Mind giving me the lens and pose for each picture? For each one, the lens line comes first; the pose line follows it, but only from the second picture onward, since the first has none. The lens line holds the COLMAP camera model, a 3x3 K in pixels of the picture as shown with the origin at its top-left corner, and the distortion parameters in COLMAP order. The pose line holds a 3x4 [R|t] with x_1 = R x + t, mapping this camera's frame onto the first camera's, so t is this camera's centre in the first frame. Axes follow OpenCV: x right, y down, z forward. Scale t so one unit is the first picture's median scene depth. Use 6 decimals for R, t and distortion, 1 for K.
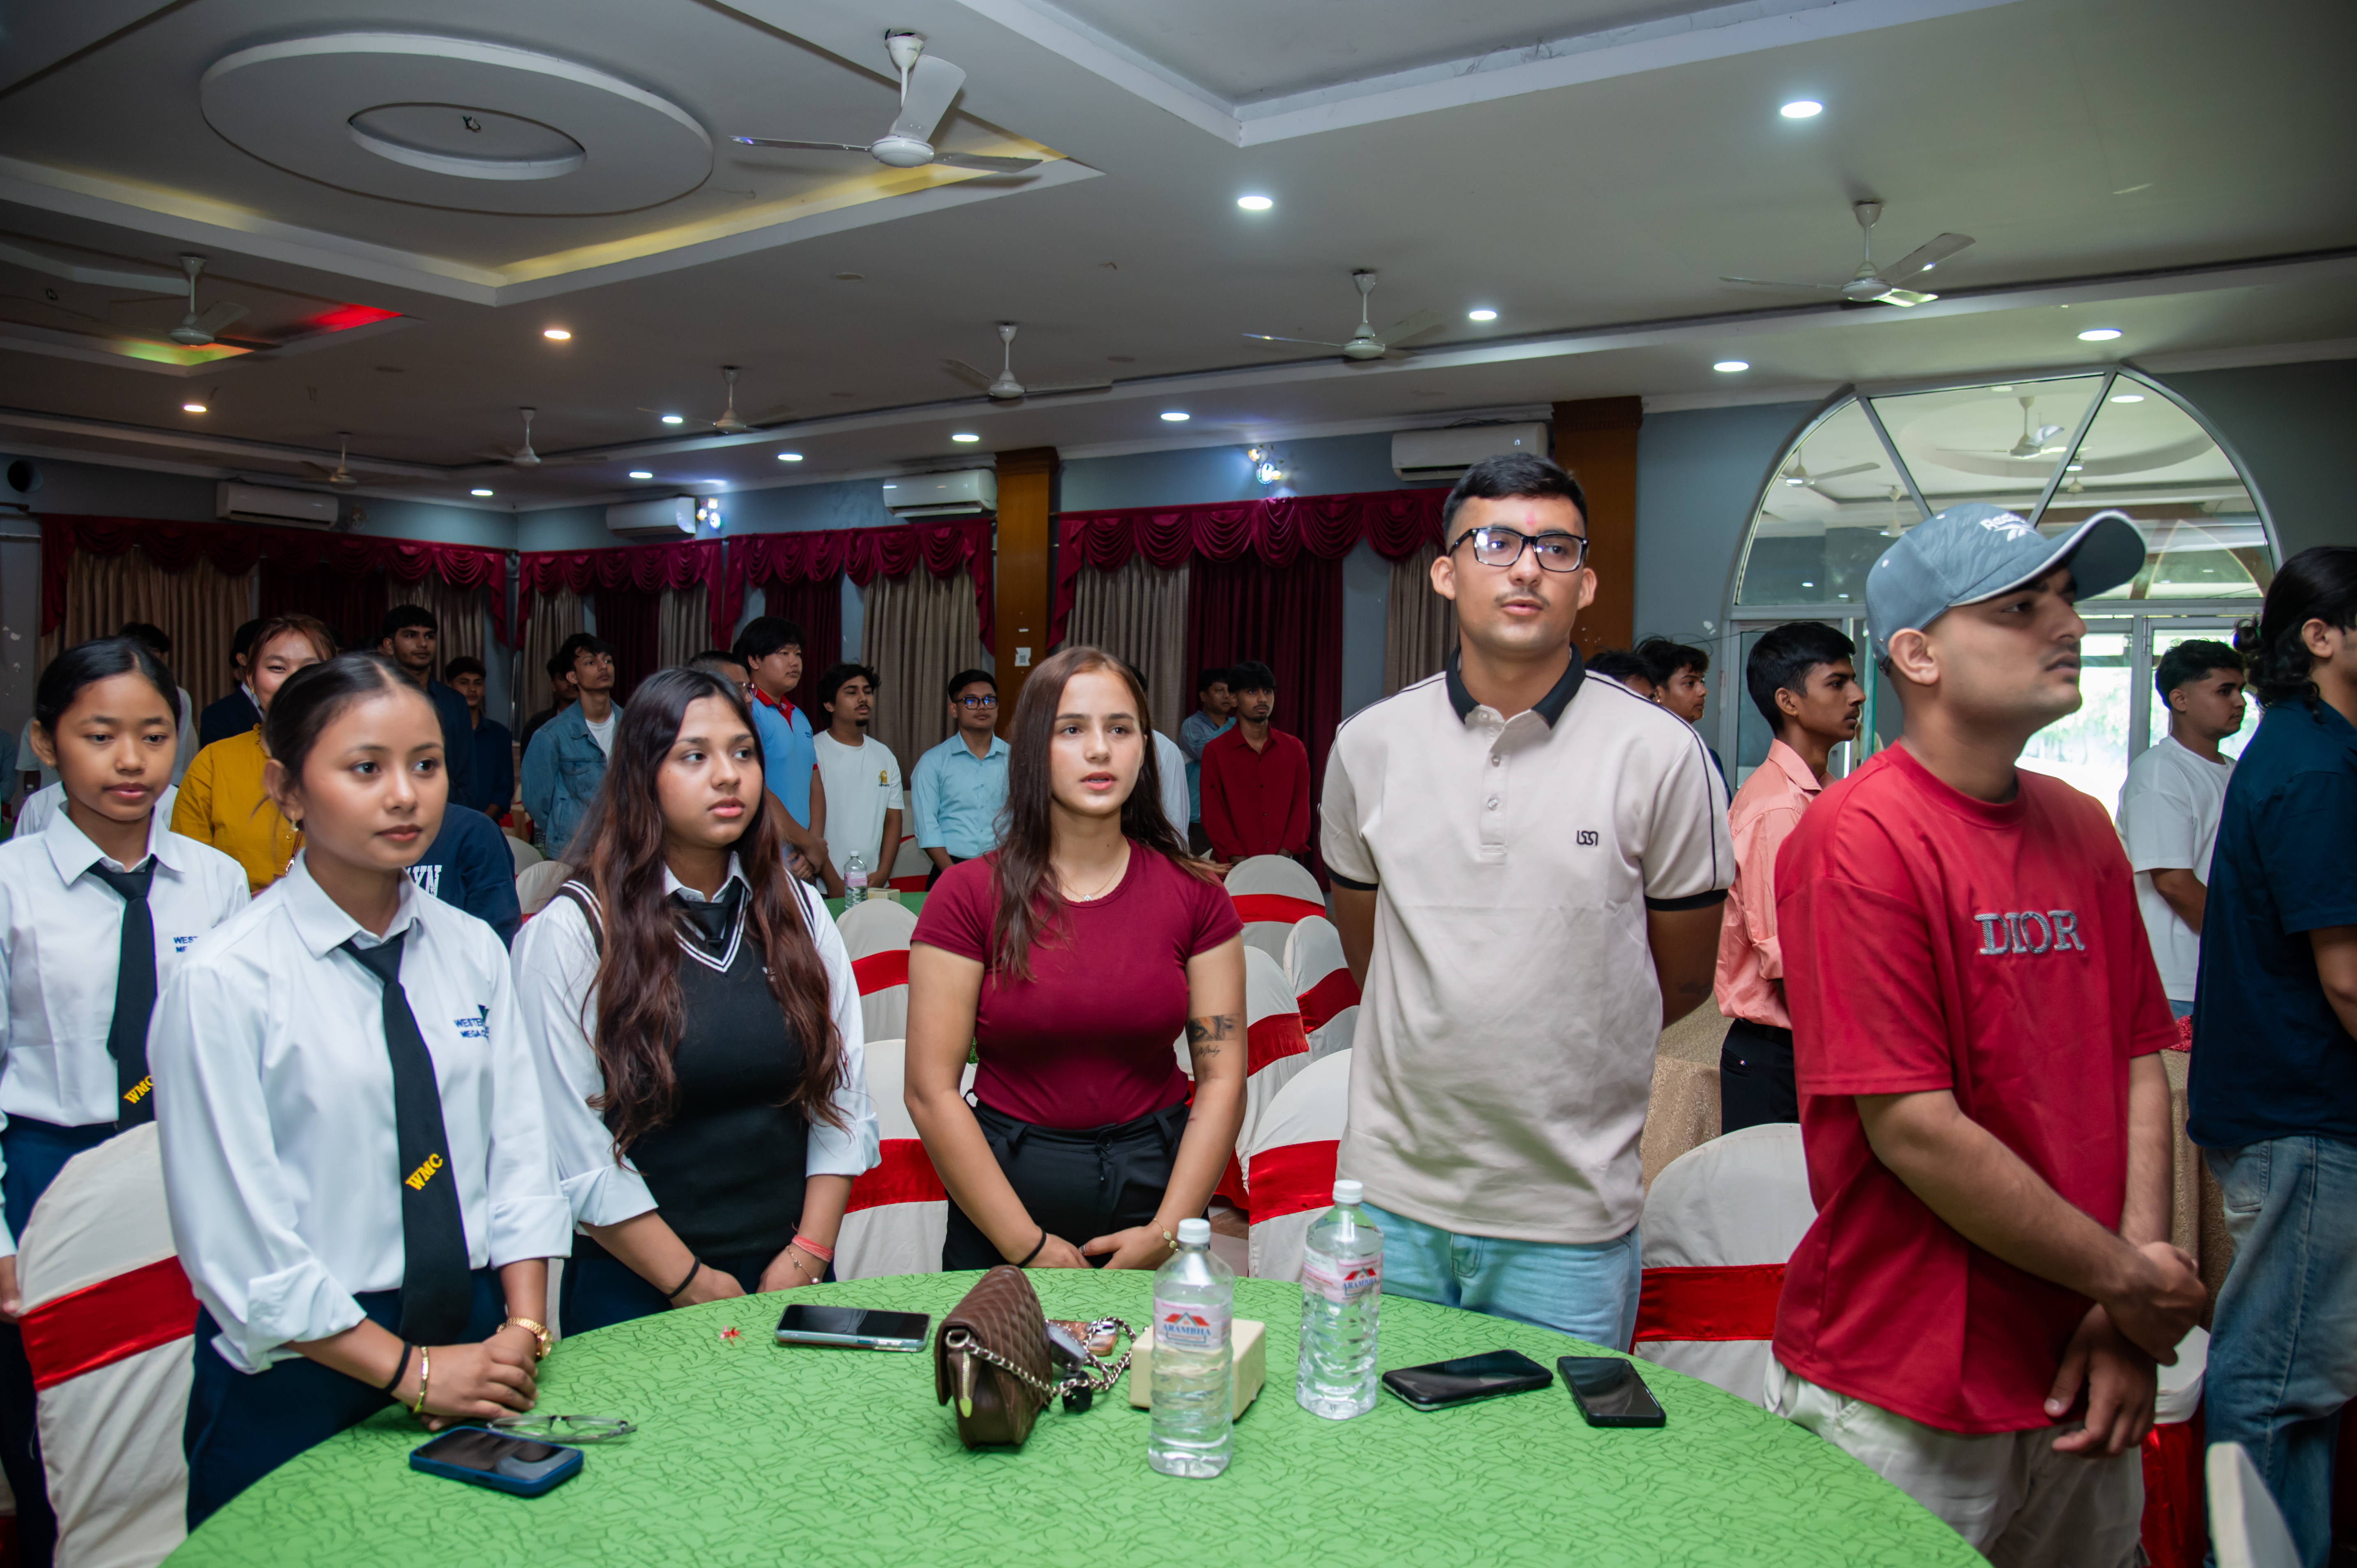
lens RADIAL K [[1705.2, 0, 1154.2], [0, 1705.2, 810.1], [0, 0, 1]] dist [-0.121062, 0.079874]
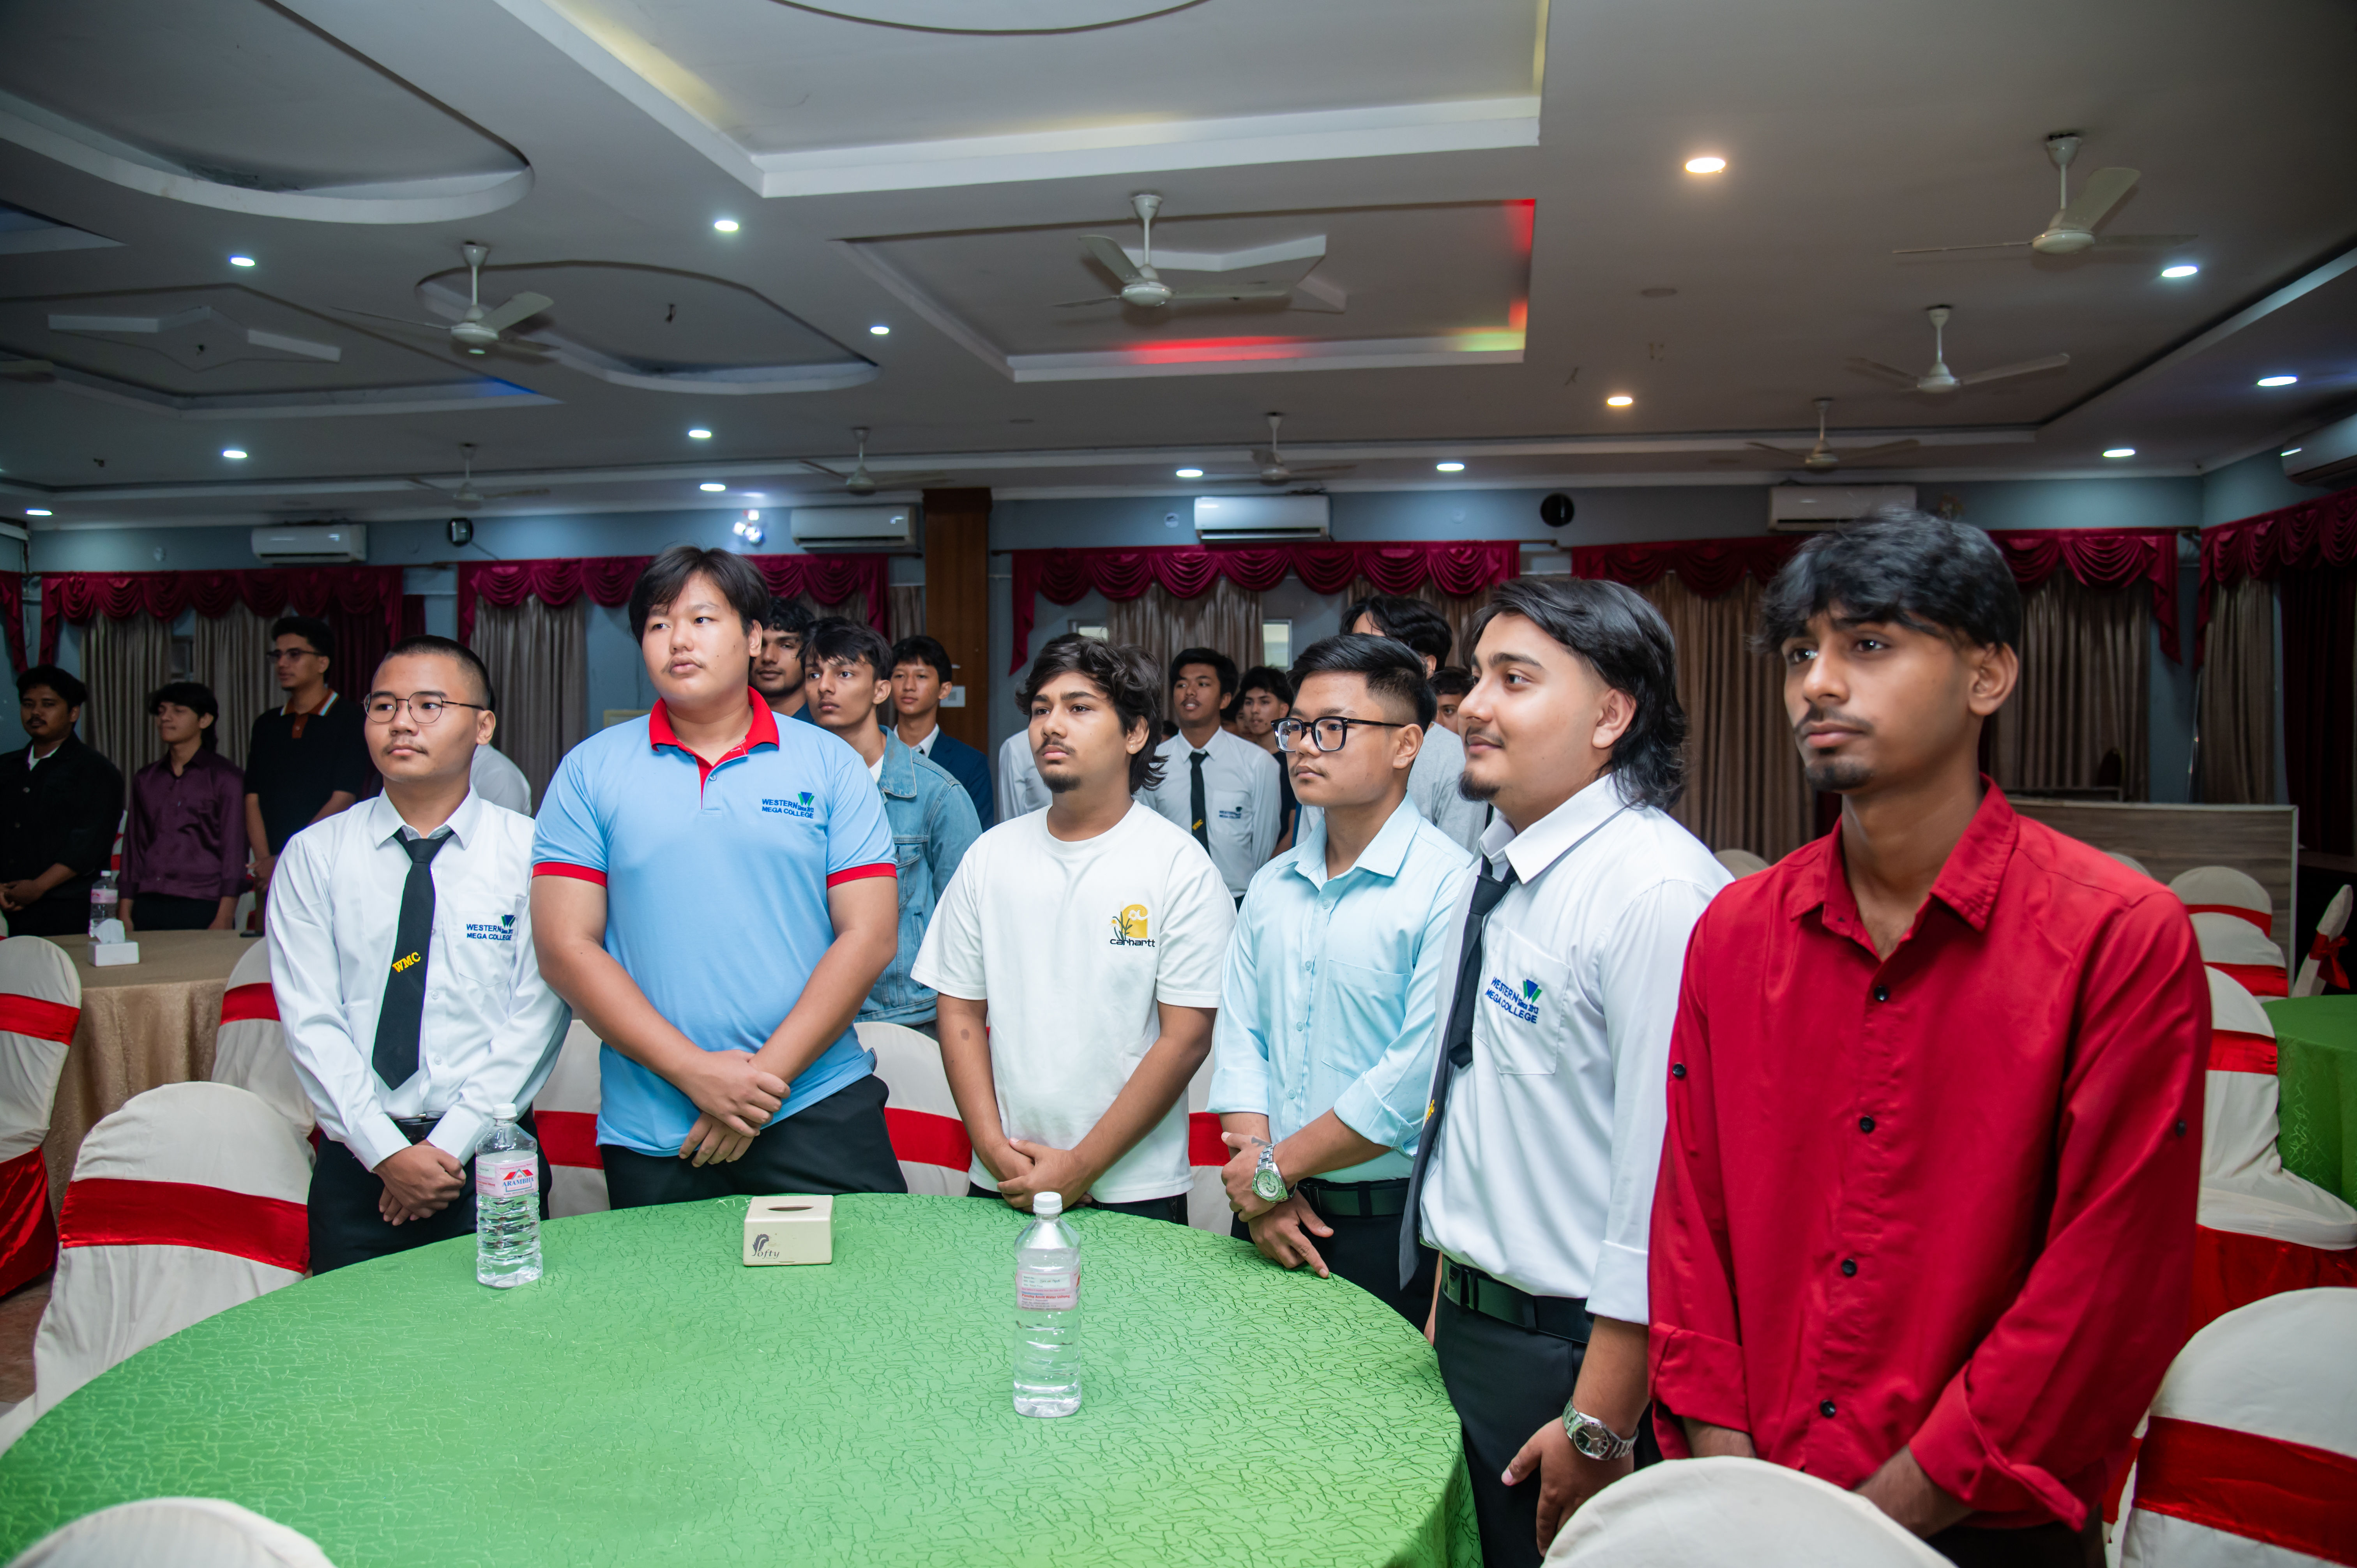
lens RADIAL K [[1679.0, 0, 1178.5], [0, 1679.0, 784.0], [0, 0, 1]] dist [-0.108920, 0.080263]
pose [[0.409548, 0.003031, -0.912284, 0.096800], [-0.039935, 0.999095, -0.014608, -0.023888], [0.911414, 0.042415, 0.409298, 0.423268]]
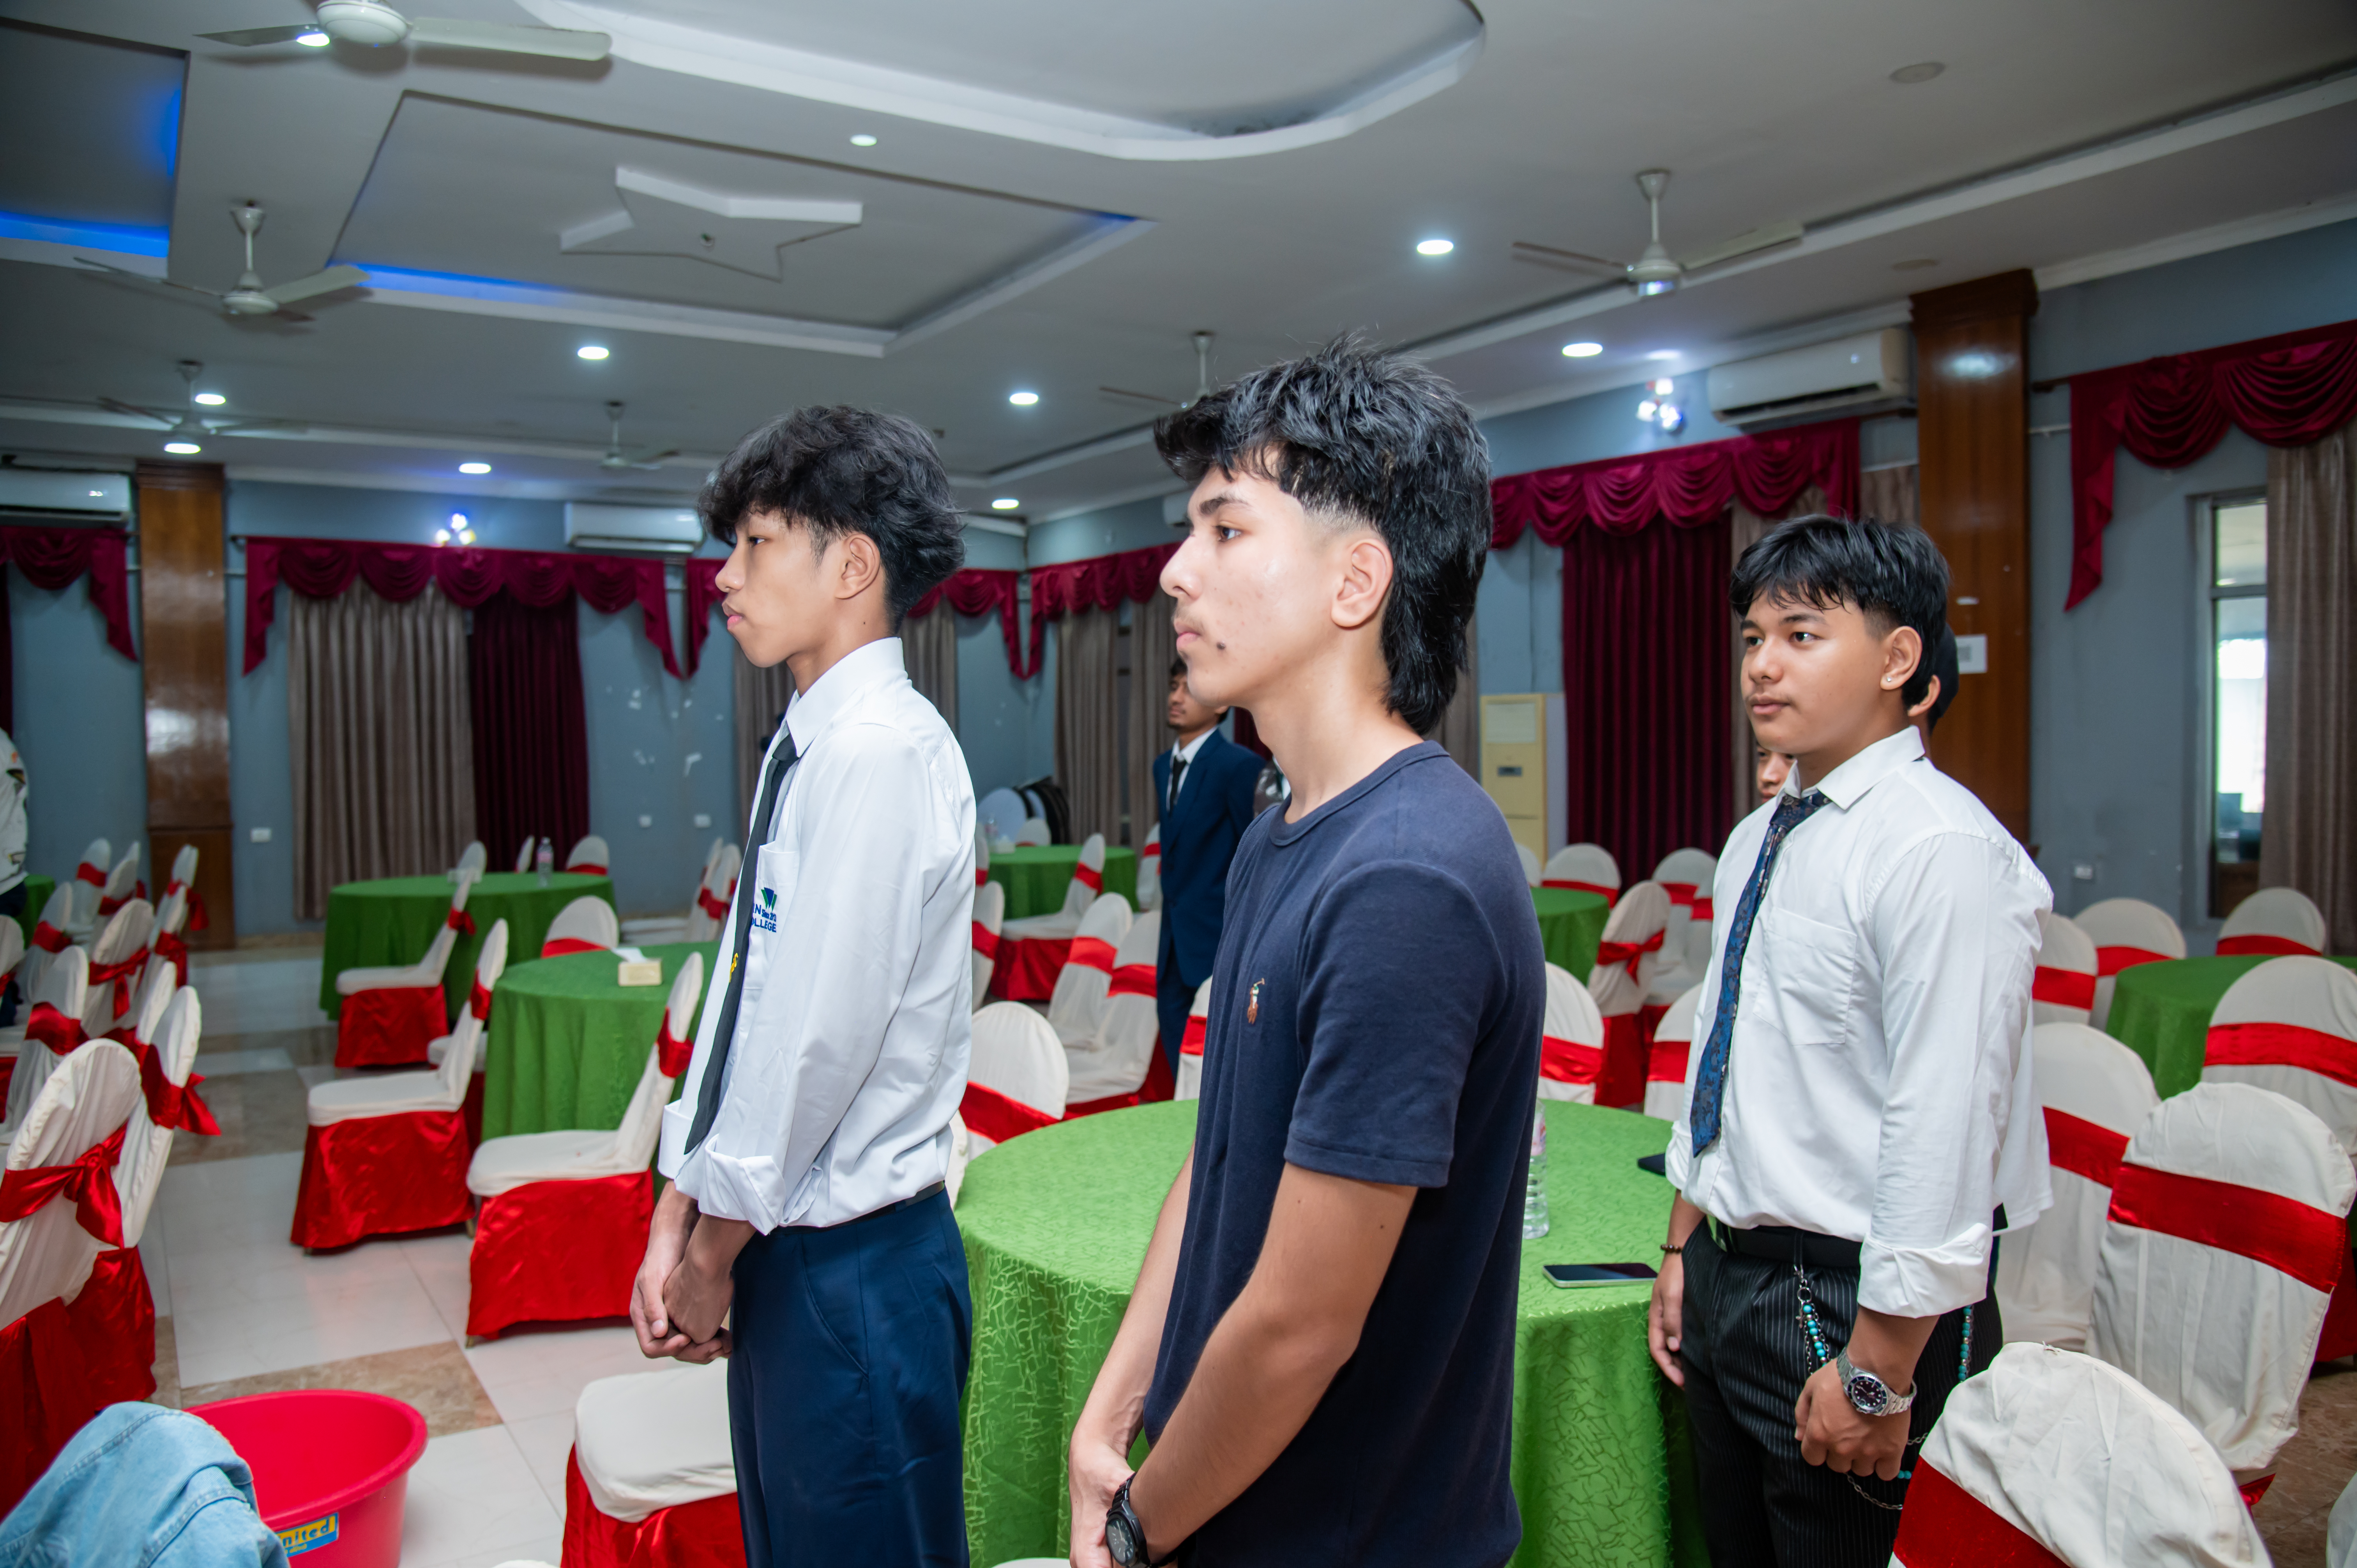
lens RADIAL K [[1679.0, 0, 1178.5], [0, 1679.0, 784.0], [0, 0, 1]] dist [-0.108920, 0.080263]
pose [[-0.377194, 0.006107, -0.926114, -0.277529], [-0.044296, 0.998715, 0.024627, -0.044940], [0.925074, 0.050312, -0.376439, 0.683430]]
